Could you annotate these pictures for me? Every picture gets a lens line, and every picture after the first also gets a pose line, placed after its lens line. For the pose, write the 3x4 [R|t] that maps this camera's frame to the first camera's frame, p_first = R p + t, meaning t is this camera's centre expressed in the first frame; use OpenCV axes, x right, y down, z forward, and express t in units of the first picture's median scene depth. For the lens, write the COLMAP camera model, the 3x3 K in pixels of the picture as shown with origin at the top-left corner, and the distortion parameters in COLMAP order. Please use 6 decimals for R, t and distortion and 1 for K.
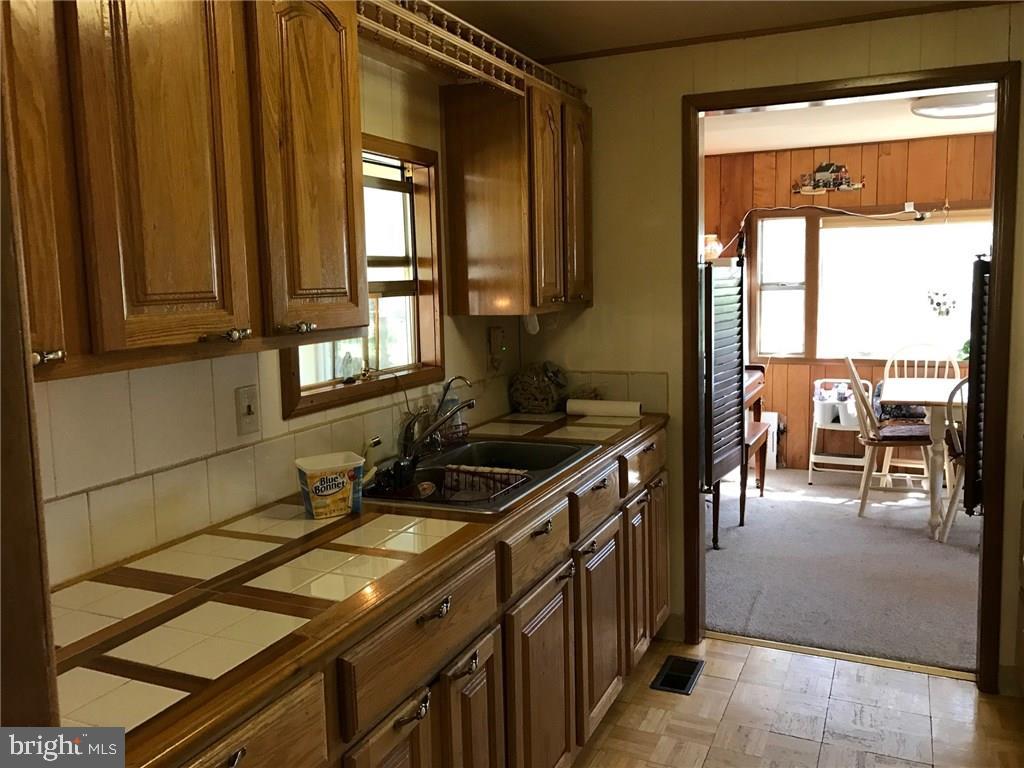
lens RADIAL K [[838.0, 0, 512.0], [0, 838.0, 384.0], [0, 0, 1]] dist [-0.010251, -0.004892]
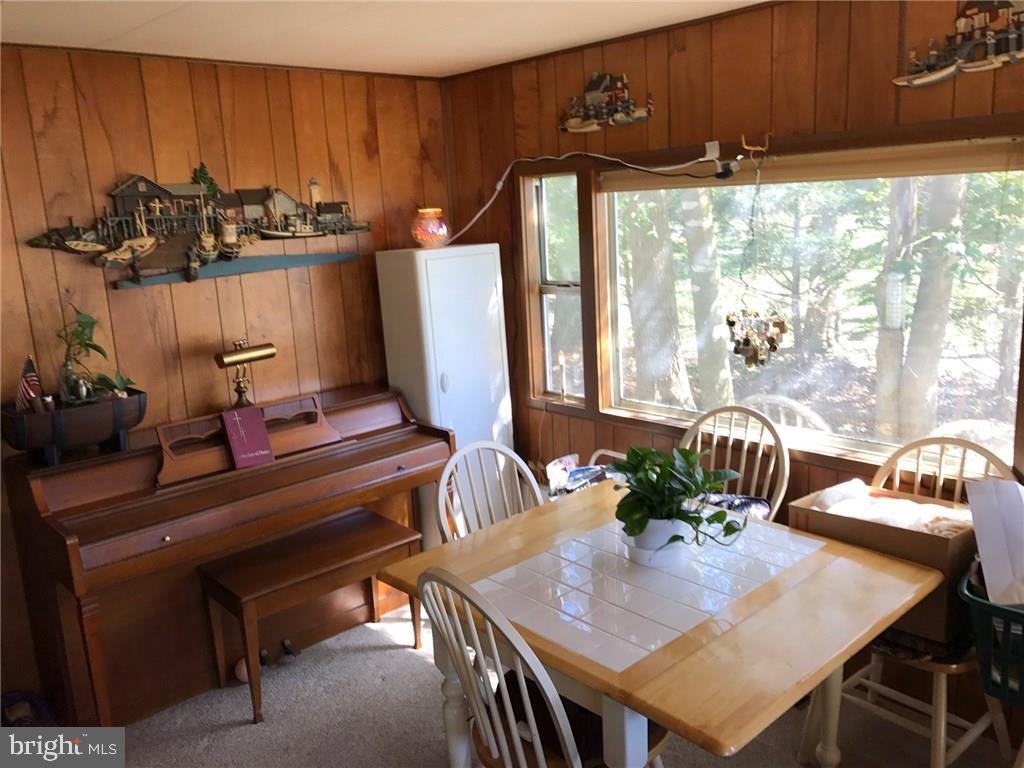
lens RADIAL K [[838.0, 0, 512.0], [0, 838.0, 384.0], [0, 0, 1]] dist [-0.010251, -0.004892]
pose [[0.914359, 0.076213, -0.397668, 0.558860], [-0.043689, 0.994962, 0.090230, -0.105973], [0.402541, -0.065129, 0.913082, 0.452601]]
